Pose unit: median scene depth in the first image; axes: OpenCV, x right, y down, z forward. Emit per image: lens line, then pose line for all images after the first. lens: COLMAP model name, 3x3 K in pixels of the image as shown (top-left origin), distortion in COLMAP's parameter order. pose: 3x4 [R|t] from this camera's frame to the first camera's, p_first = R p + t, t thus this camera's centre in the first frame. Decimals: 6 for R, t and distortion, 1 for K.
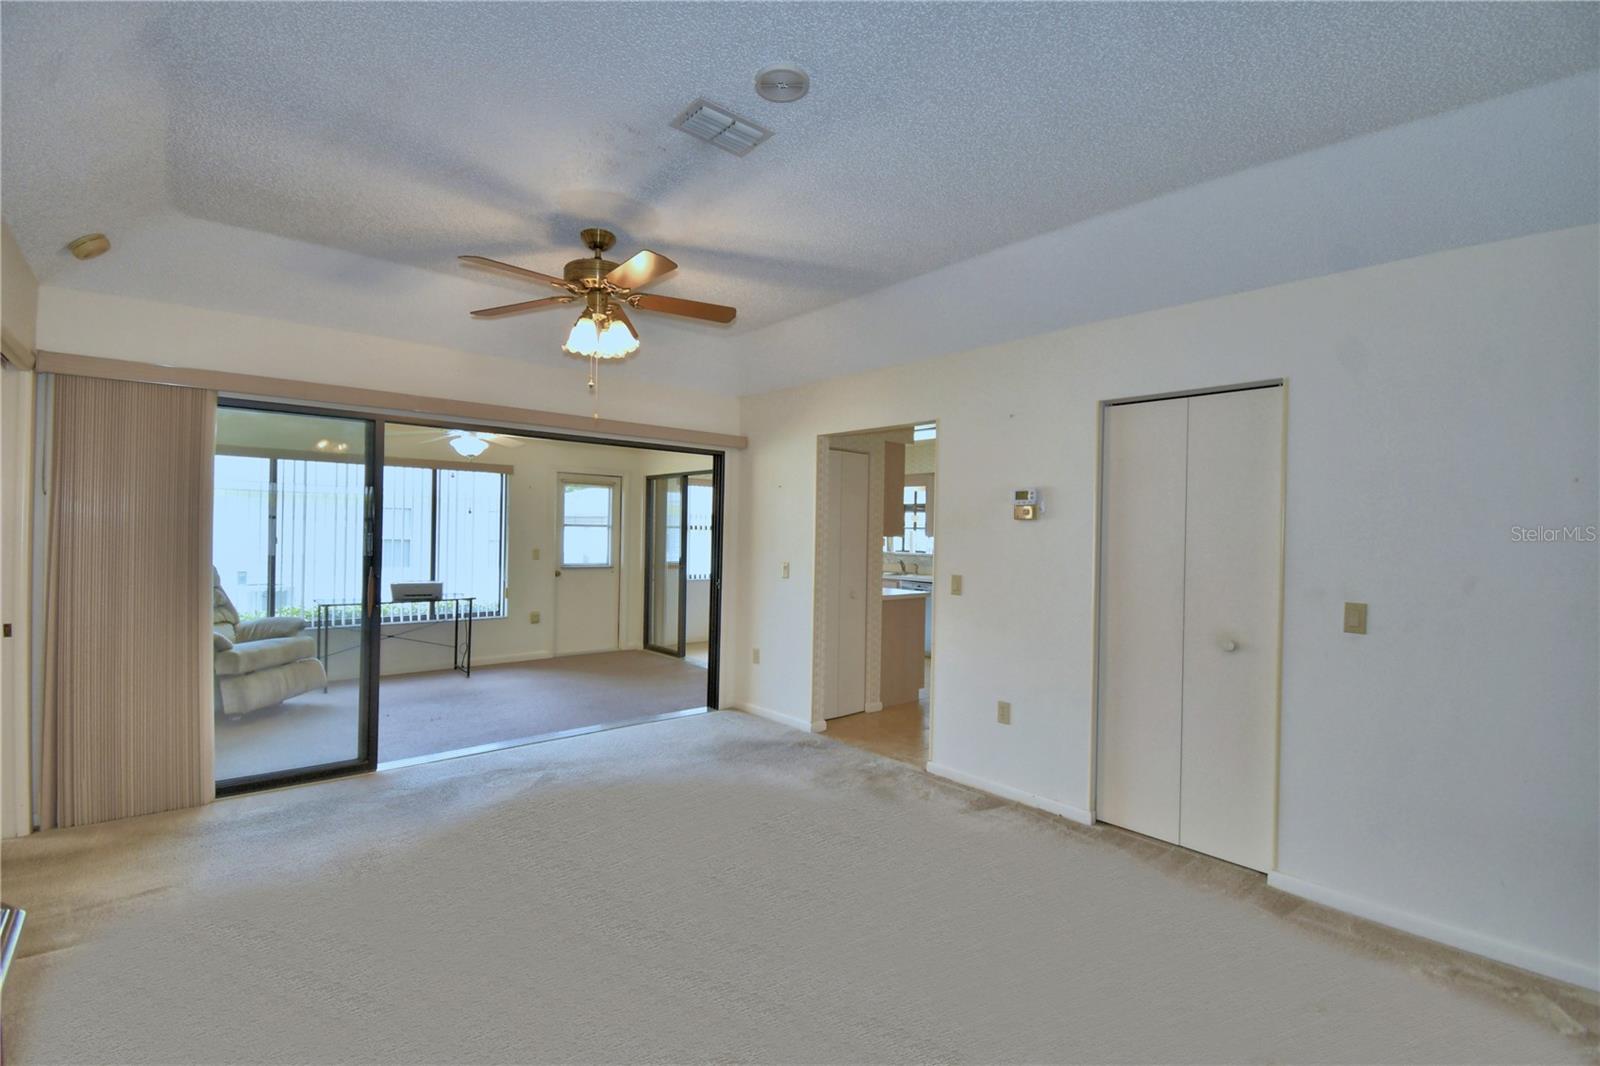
lens RADIAL K [[713.9, 0, 814.4], [0, 713.9, 524.5], [0, 0, 1]] dist [0.011396, -0.019950]
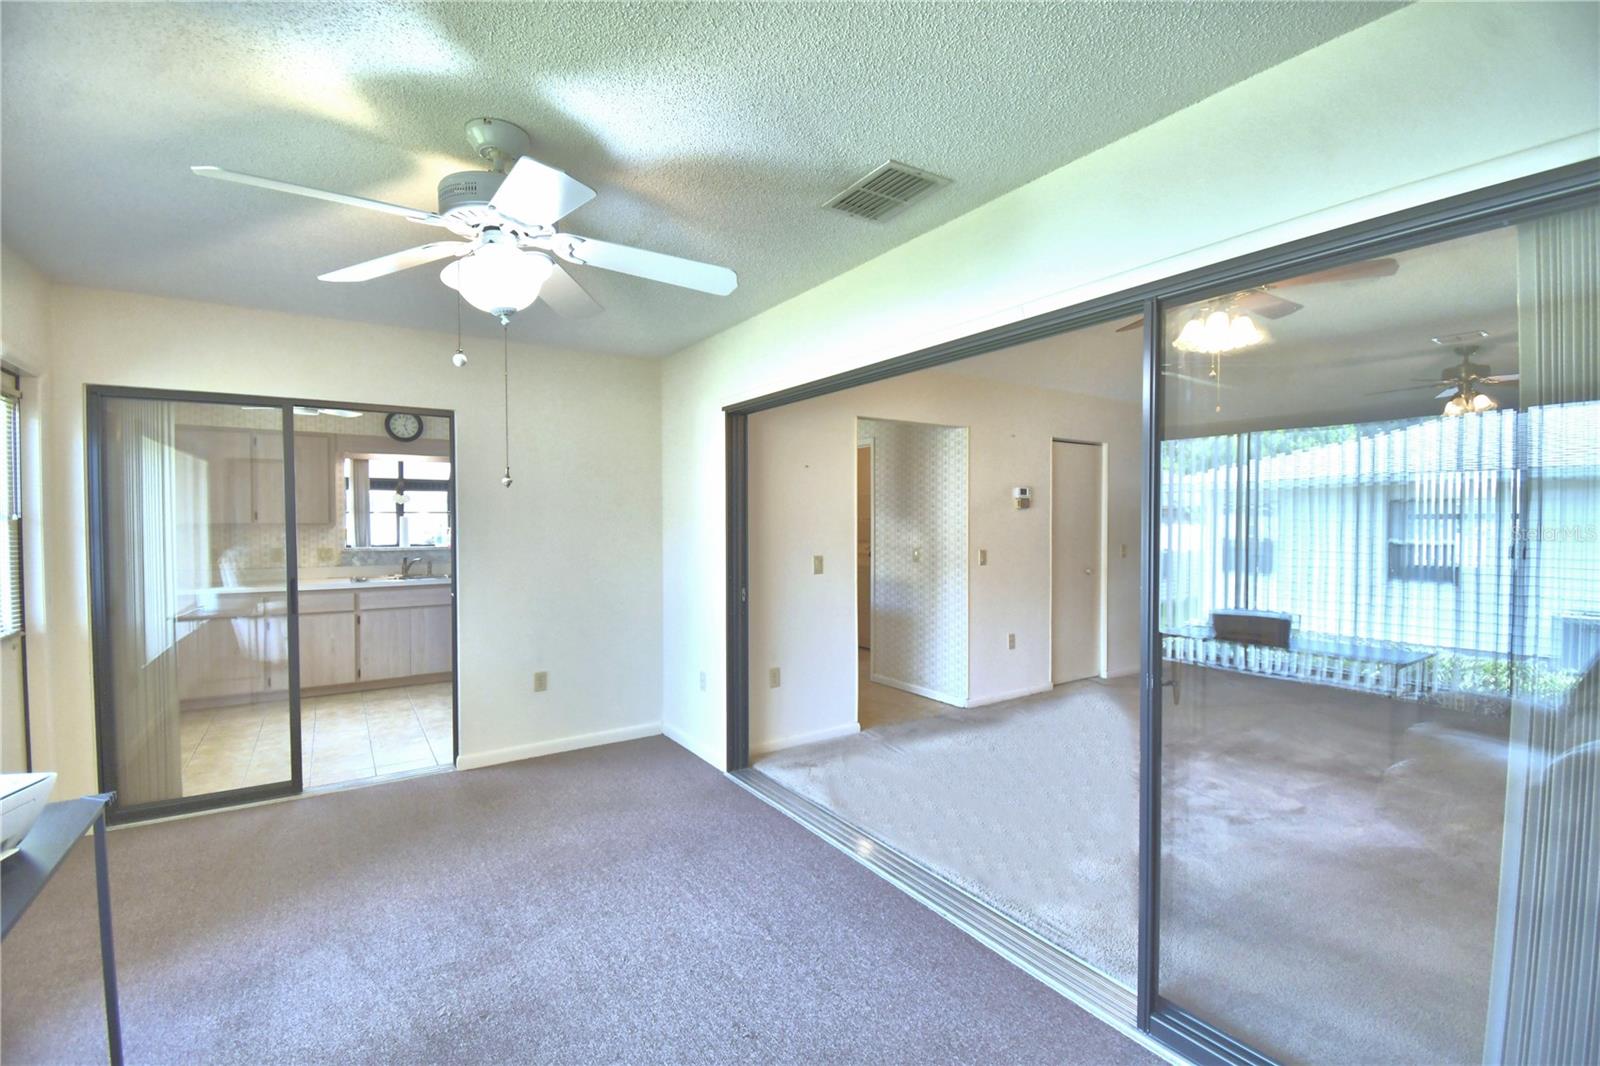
lens RADIAL K [[713.9, 0, 777.6], [0, 713.9, 532.7], [0, 0, 1]] dist [0.011396, -0.019950]
pose [[0.147808, -0.037126, 0.988319, -0.902160], [-0.002790, 0.999276, 0.037955, -0.007252], [-0.989012, -0.008368, 0.147597, 0.926915]]
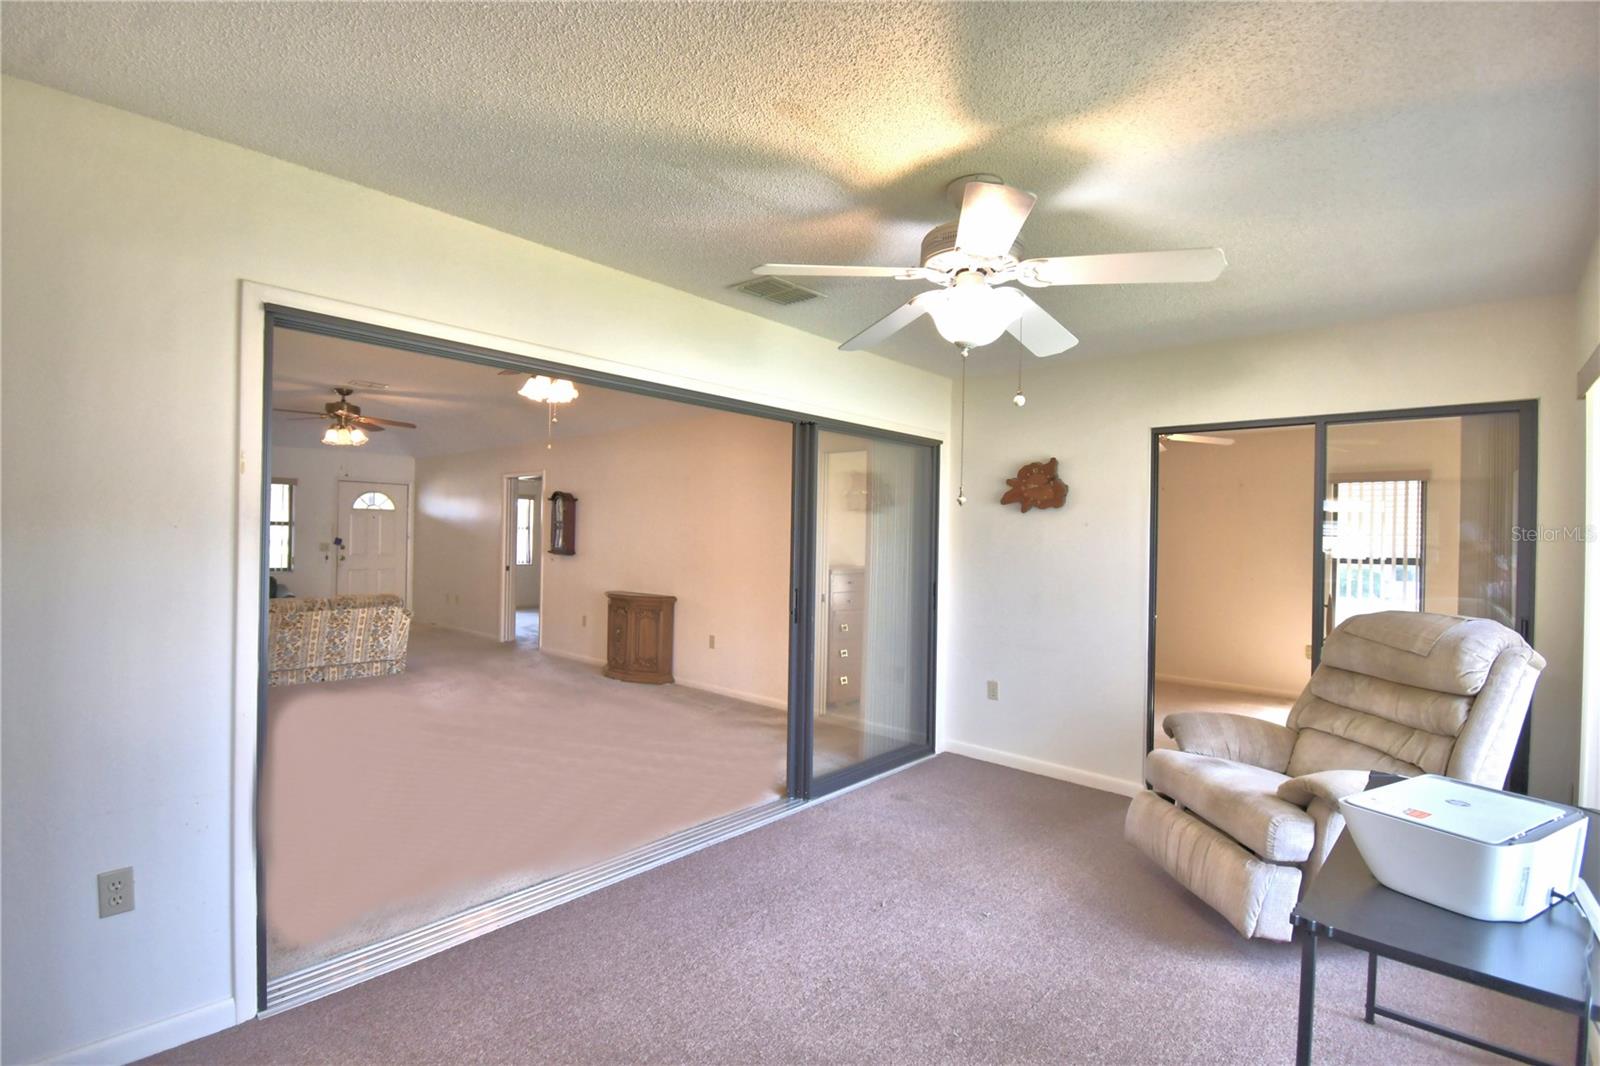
lens RADIAL K [[713.9, 0, 808.5], [0, 713.9, 539.5], [0, 0, 1]] dist [0.011396, -0.019950]
pose [[-0.993365, -0.036168, -0.109167, -0.415042], [-0.036094, 0.999345, -0.002661, 0.006894], [0.109192, 0.001297, -0.994020, 1.497099]]
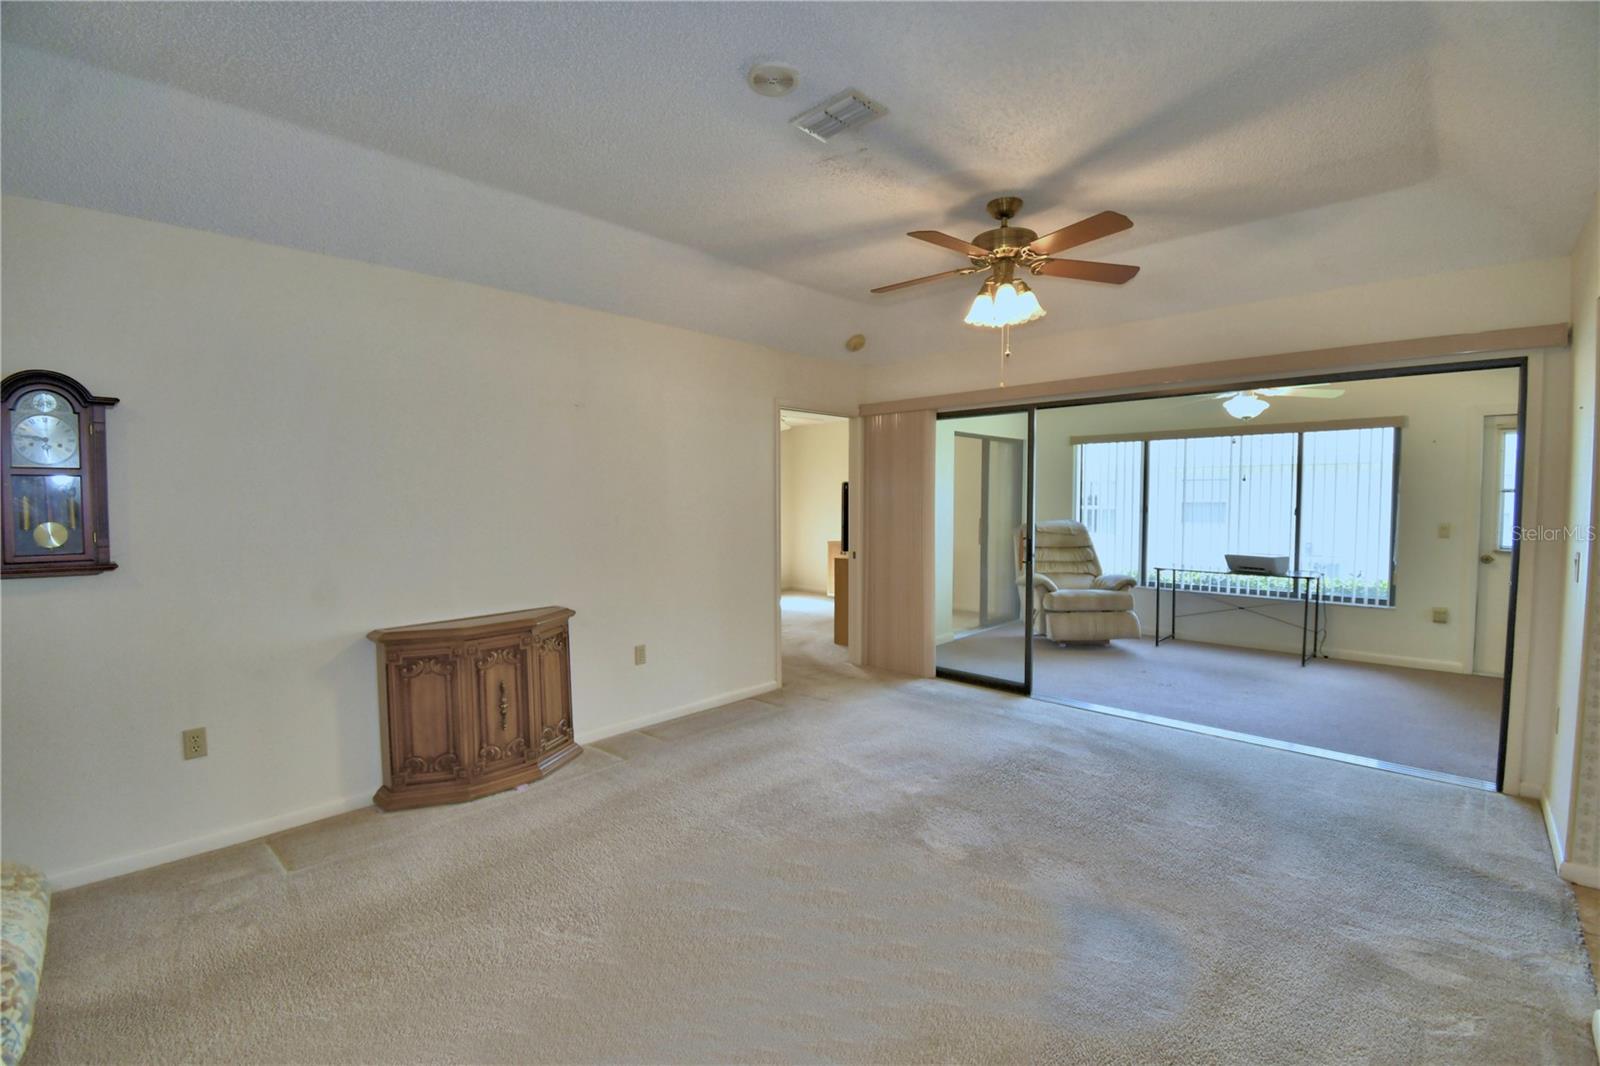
lens RADIAL K [[713.9, 0, 784.7], [0, 713.9, 531.2], [0, 0, 1]] dist [0.011396, -0.019950]
pose [[0.064377, 0.029124, -0.997501, 0.440270], [0.014384, 0.999443, 0.030109, 0.014322], [0.997822, -0.016286, 0.063922, 0.390820]]
